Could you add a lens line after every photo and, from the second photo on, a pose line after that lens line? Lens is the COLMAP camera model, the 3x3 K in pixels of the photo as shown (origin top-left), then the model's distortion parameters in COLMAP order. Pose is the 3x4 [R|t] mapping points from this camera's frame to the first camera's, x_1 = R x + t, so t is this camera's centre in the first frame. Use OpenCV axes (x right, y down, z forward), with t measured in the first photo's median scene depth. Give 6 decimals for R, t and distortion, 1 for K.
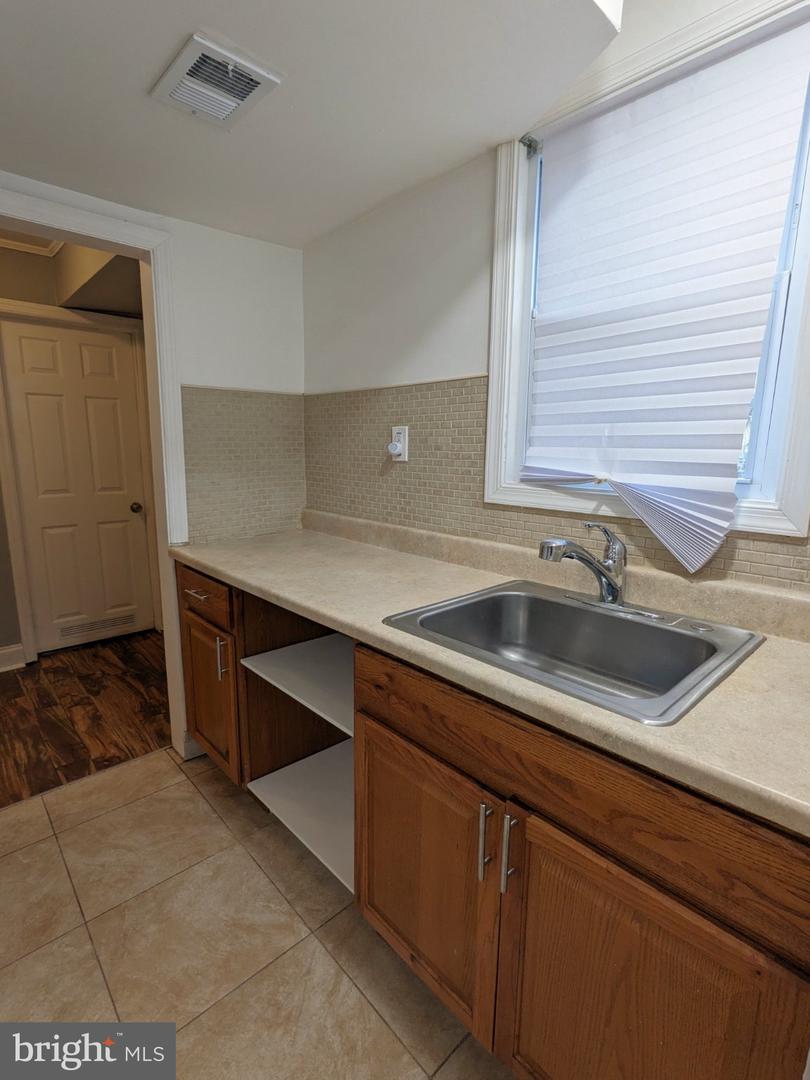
lens RADIAL K [[517.1, 0, 404.2], [0, 517.1, 536.5], [0, 0, 1]] dist [-0.003295, 0.000505]
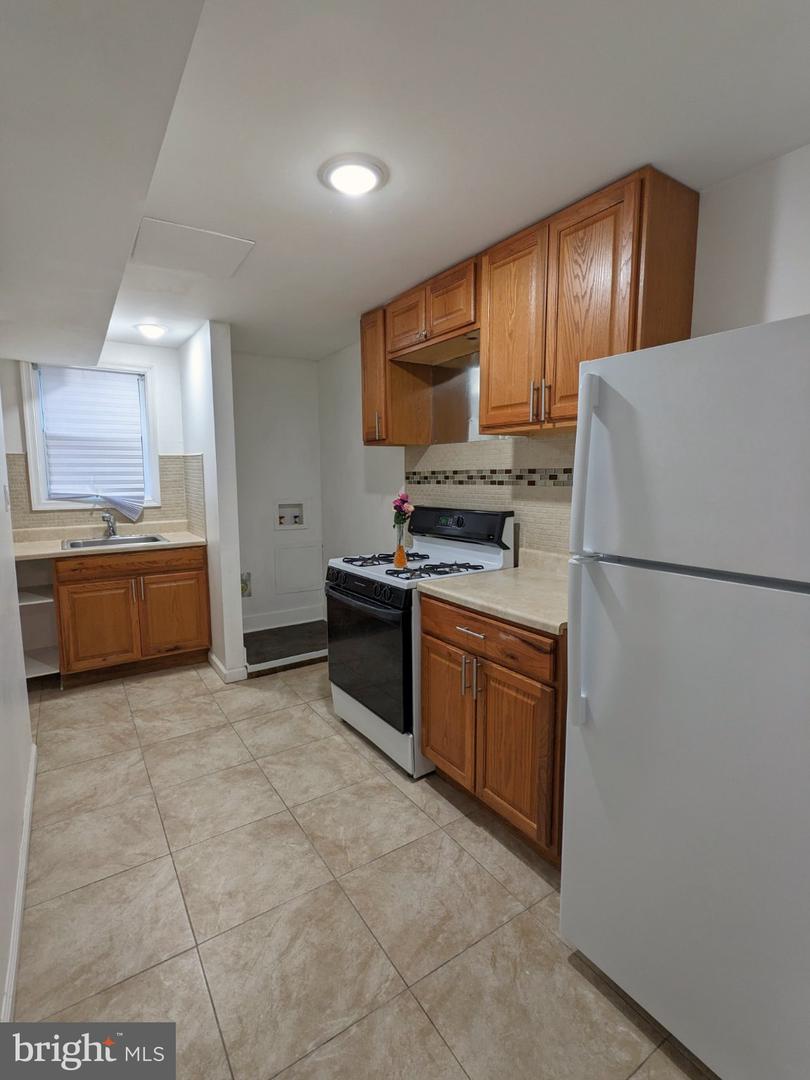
lens RADIAL K [[517.1, 0, 404.7], [0, 517.1, 538.1], [0, 0, 1]] dist [-0.003295, 0.000505]
pose [[0.160451, -0.129754, 0.978478, -2.107836], [0.179661, 0.978601, 0.100309, 0.134746], [-0.970555, 0.159700, 0.180329, -1.091713]]
